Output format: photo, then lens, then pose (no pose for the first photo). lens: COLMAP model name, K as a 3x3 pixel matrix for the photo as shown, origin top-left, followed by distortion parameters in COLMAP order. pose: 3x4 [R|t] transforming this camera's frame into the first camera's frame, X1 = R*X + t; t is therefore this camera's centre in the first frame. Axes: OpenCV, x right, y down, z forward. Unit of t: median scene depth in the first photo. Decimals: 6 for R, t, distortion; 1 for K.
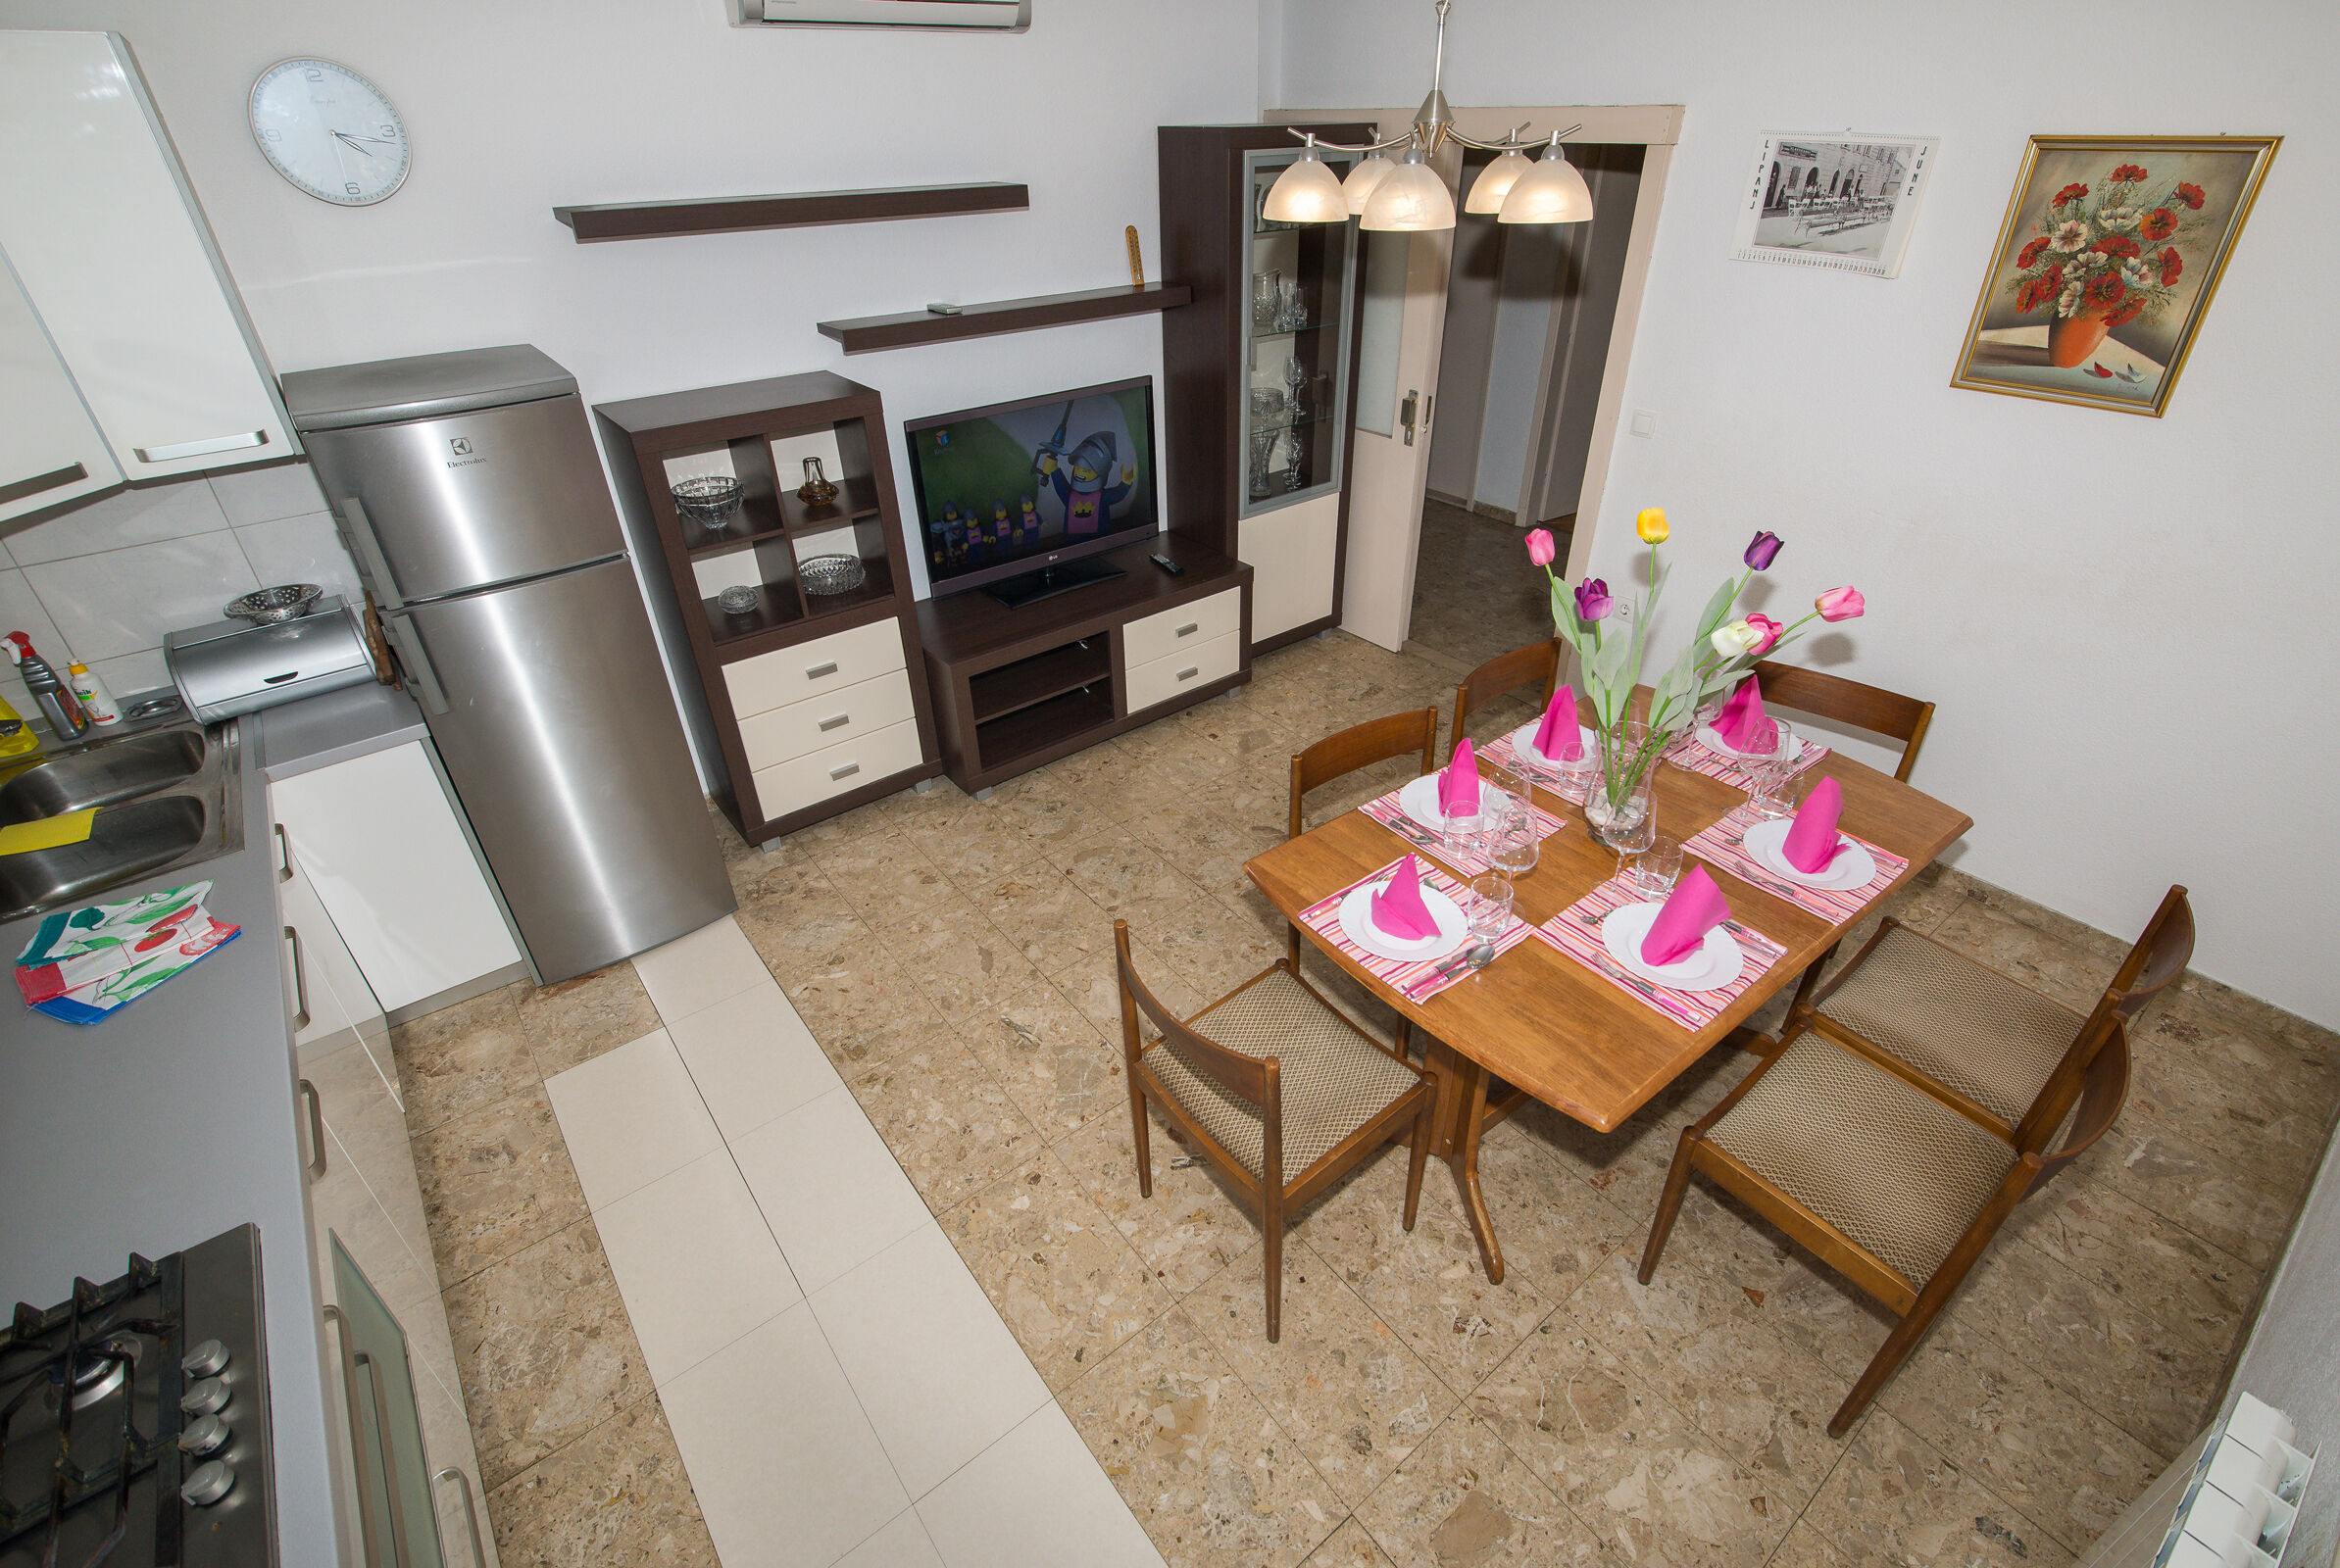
lens RADIAL K [[1071.0, 0, 1232.4], [0, 1071.0, 769.6], [0, 0, 1]] dist [-0.012914, -0.000255]
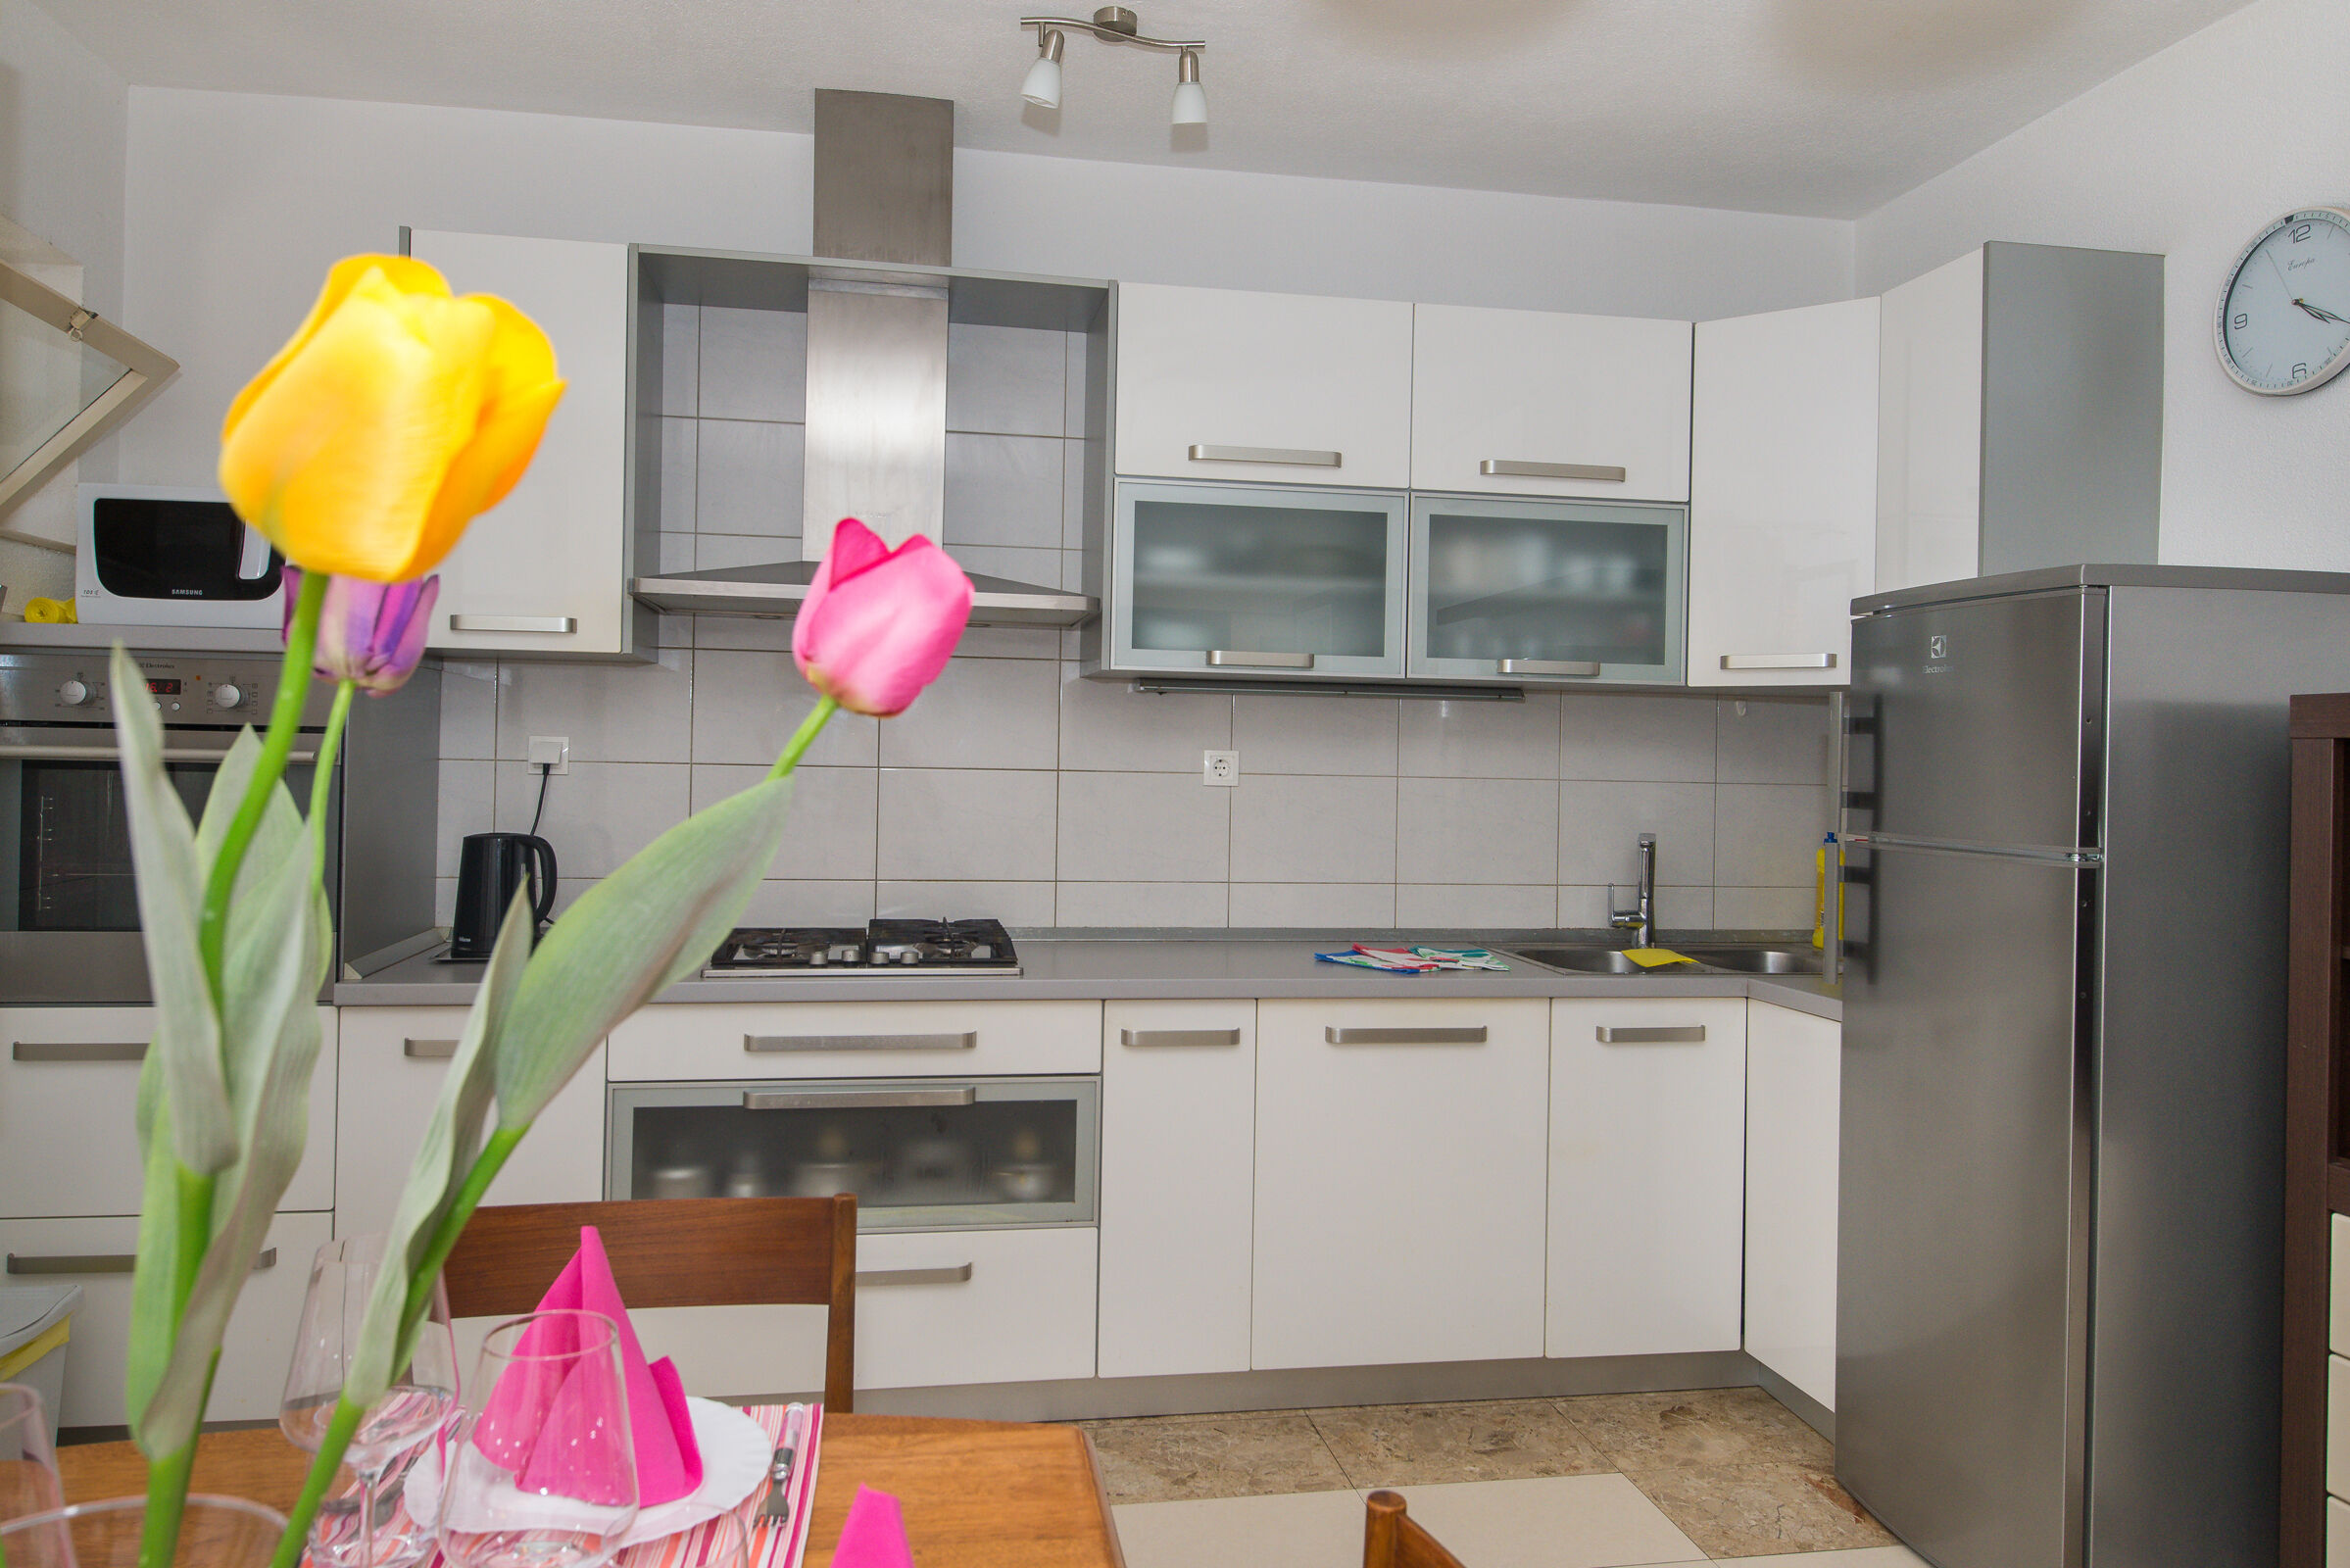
lens RADIAL K [[1495.3, 0, 1129.3], [0, 1495.3, 761.6], [0, 0, 1]] dist [0.000820, -0.000003]
pose [[-0.500278, -0.004917, -0.865851, 0.329694], [-0.465947, 0.844378, 0.264423, -0.186651], [0.729805, 0.535726, -0.424715, 0.790028]]
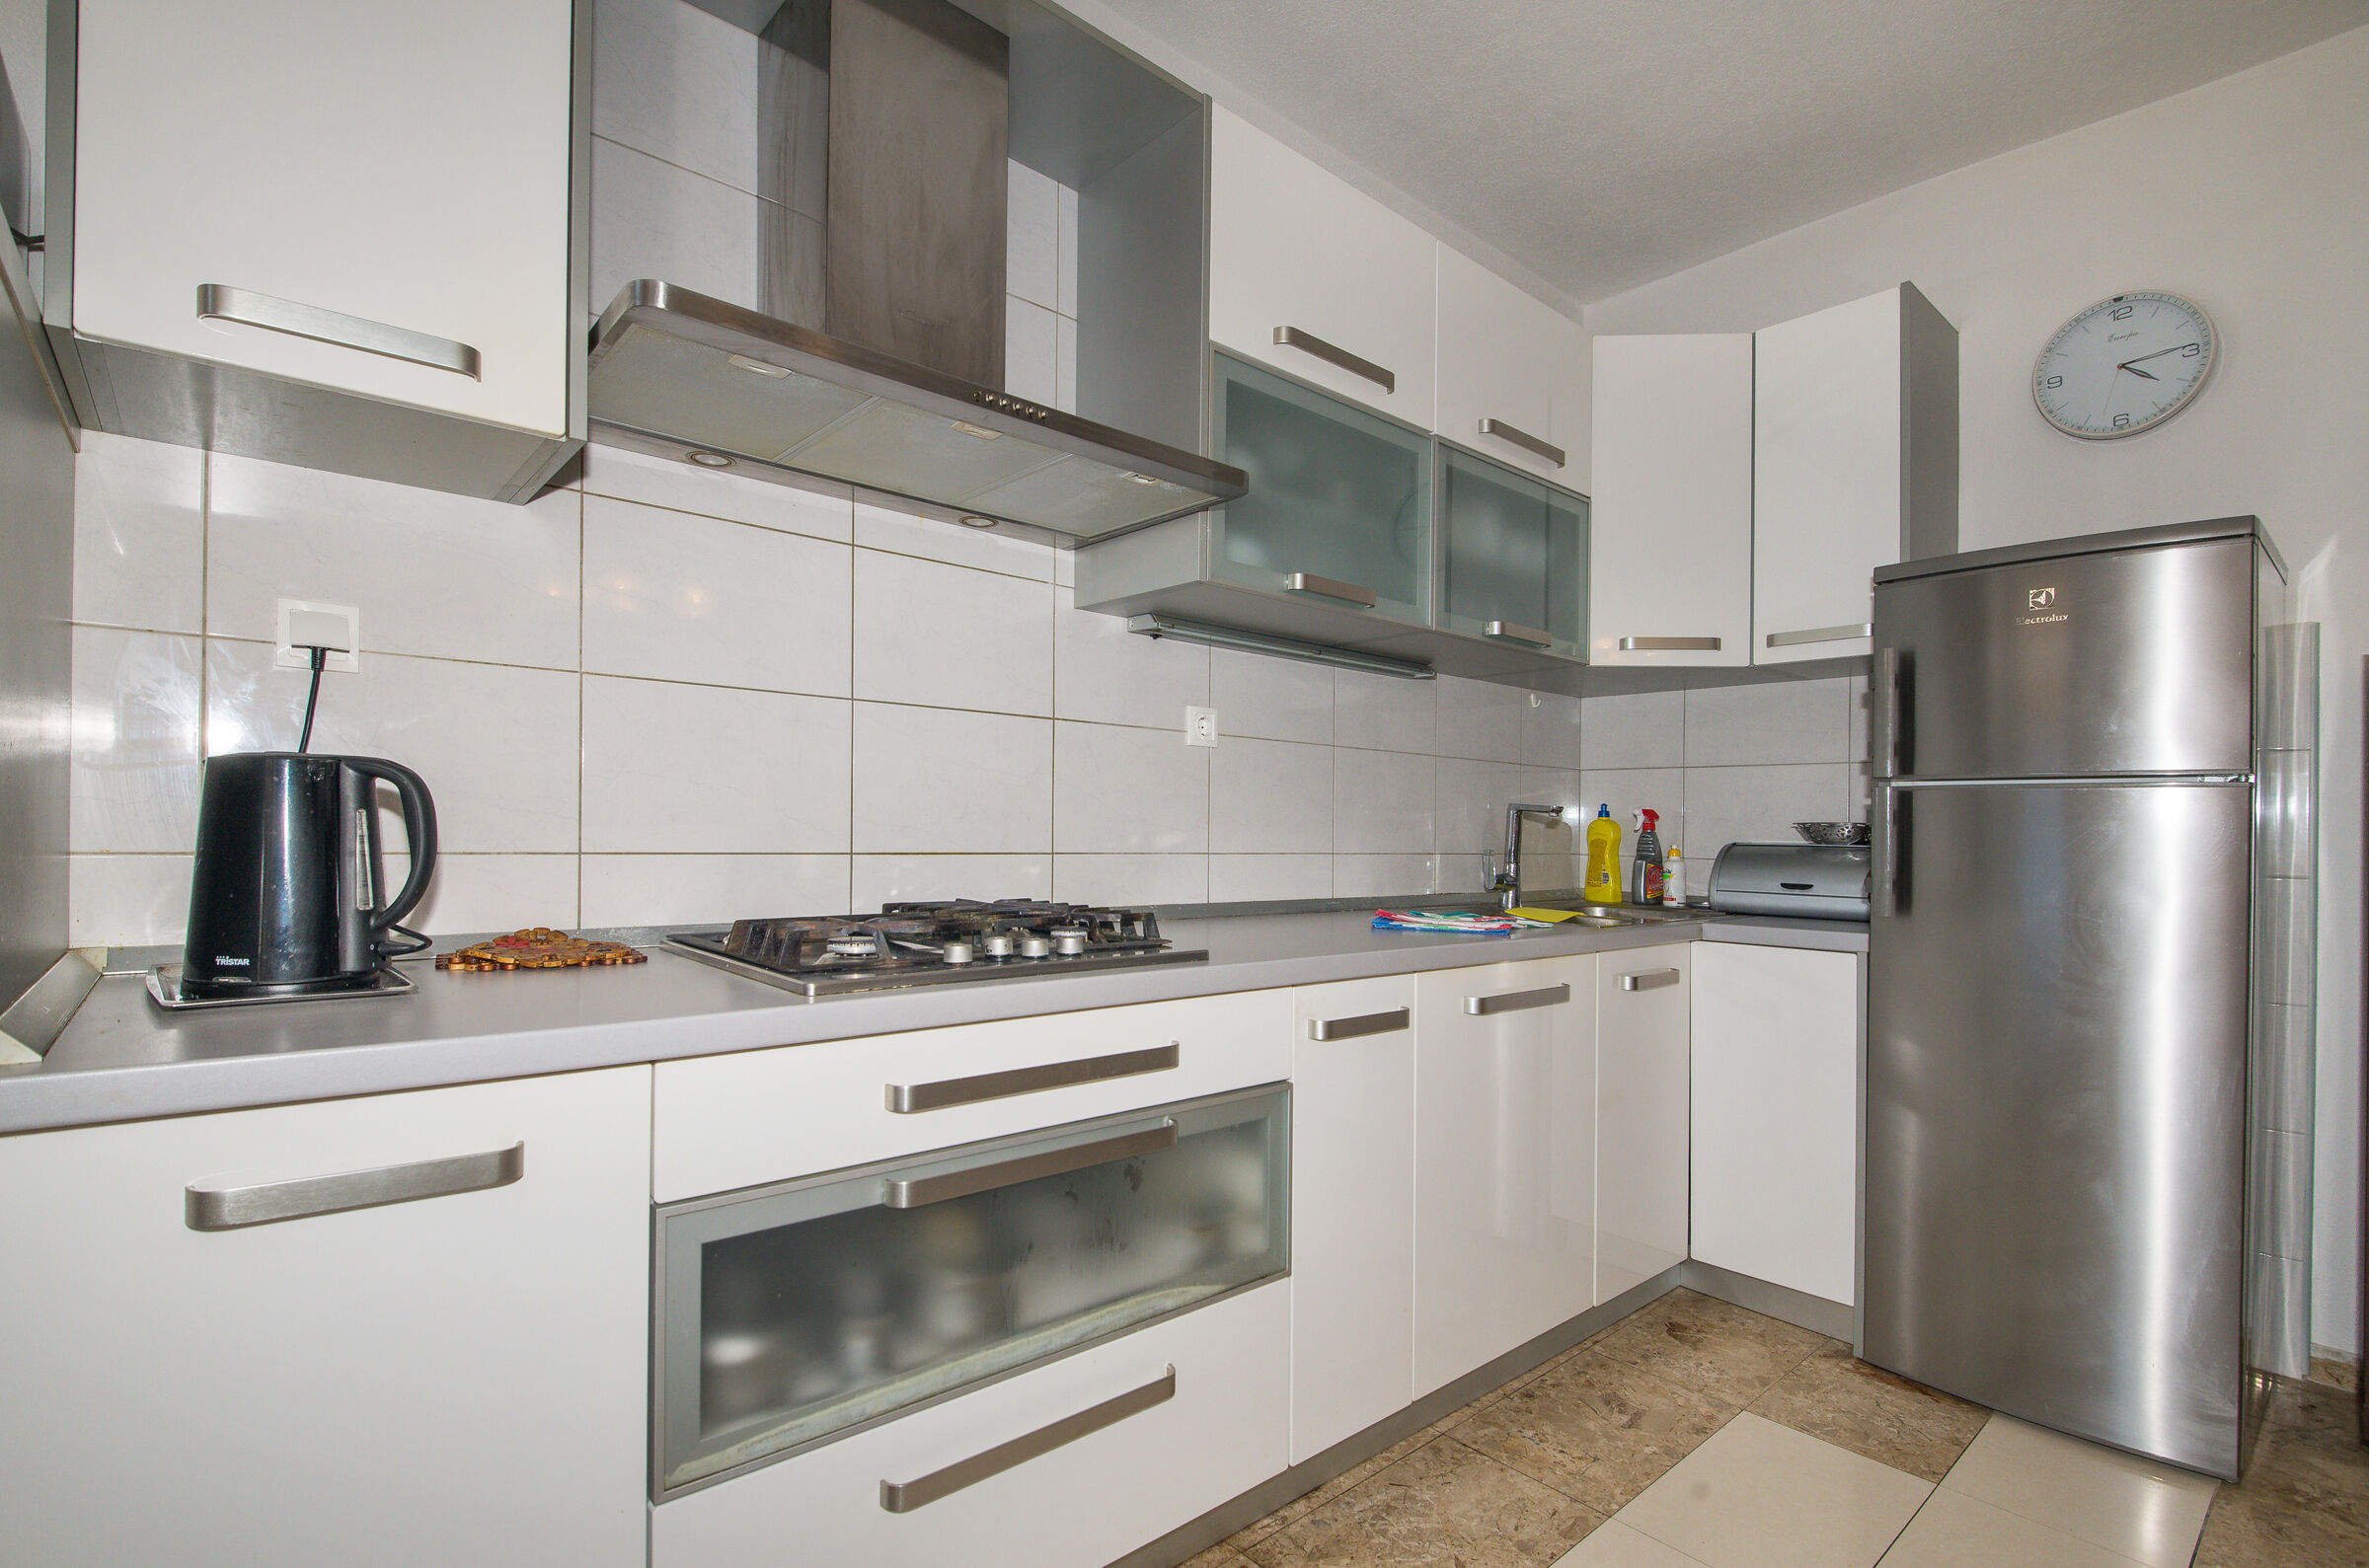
lens RADIAL K [[1086.6, 0, 1136.6], [0, 1086.6, 843.5], [0, 0, 1]] dist [0.012844, -0.016629]
pose [[0.009593, 0.014674, -0.999846, 0.068059], [-0.535736, 0.844354, 0.007252, 0.156407], [0.844331, 0.535584, 0.015961, 0.371737]]
